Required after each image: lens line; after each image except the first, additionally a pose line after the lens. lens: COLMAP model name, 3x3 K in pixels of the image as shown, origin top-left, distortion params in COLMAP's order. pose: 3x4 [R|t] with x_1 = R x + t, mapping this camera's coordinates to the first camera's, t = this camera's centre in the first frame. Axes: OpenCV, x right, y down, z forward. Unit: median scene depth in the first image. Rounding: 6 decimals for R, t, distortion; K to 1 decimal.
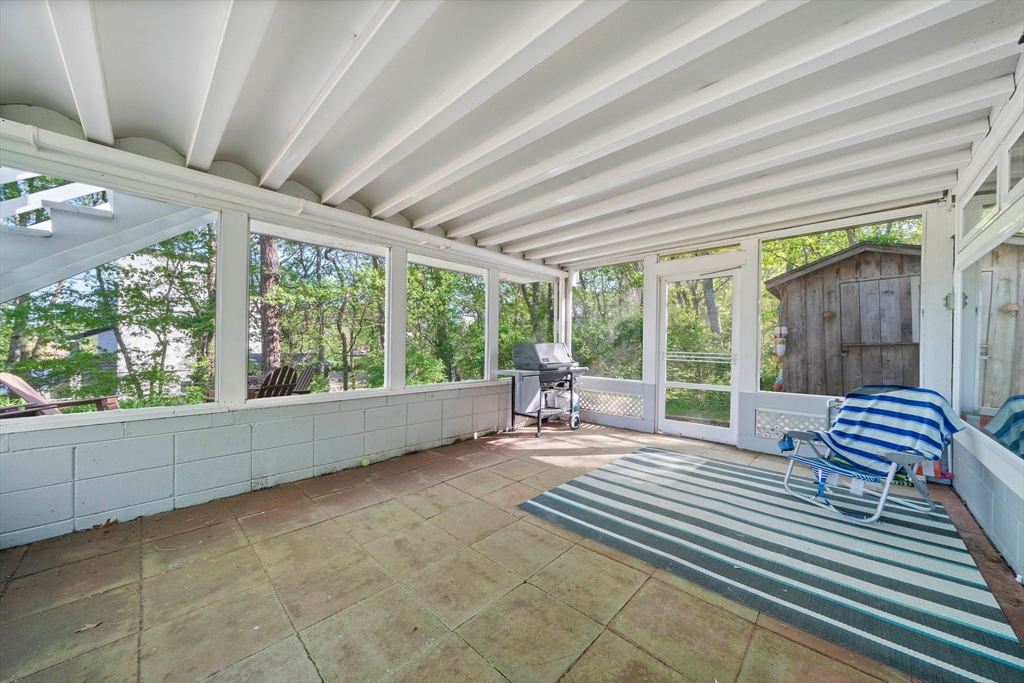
lens RADIAL K [[356.3, 0, 511.9], [0, 356.3, 340.0], [0, 0, 1]] dist [-0.006018, 0.000023]
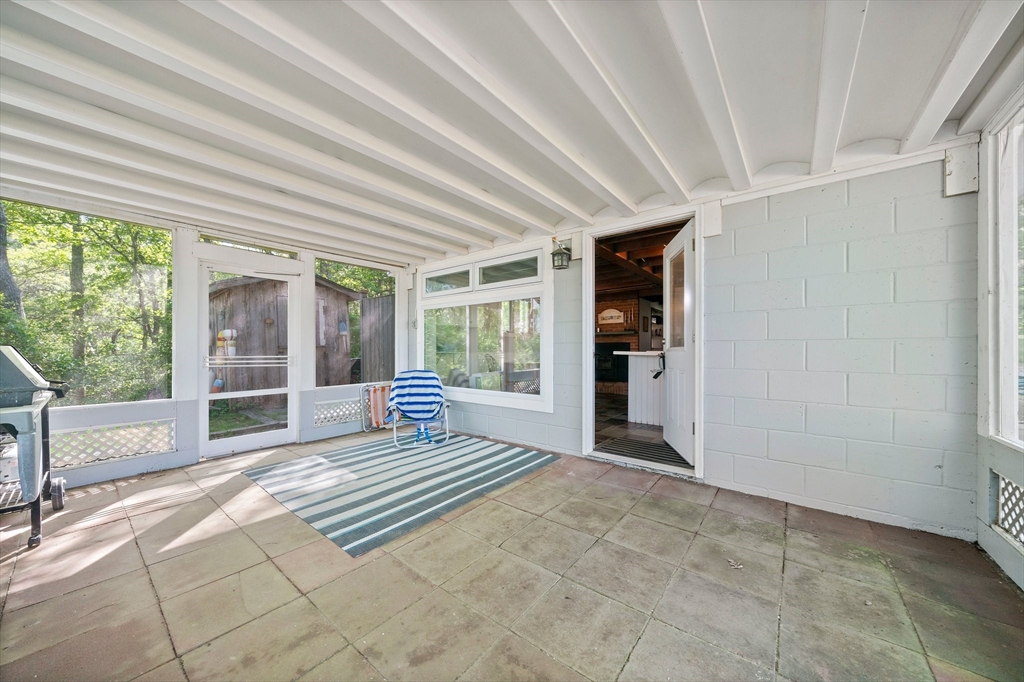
lens RADIAL K [[356.3, 0, 511.1], [0, 356.3, 350.5], [0, 0, 1]] dist [-0.006018, 0.000023]
pose [[-0.086678, -0.014406, 0.996132, -0.715897], [-0.008950, 0.999866, 0.013682, 0.001515], [-0.996196, -0.007730, -0.086795, 0.664508]]
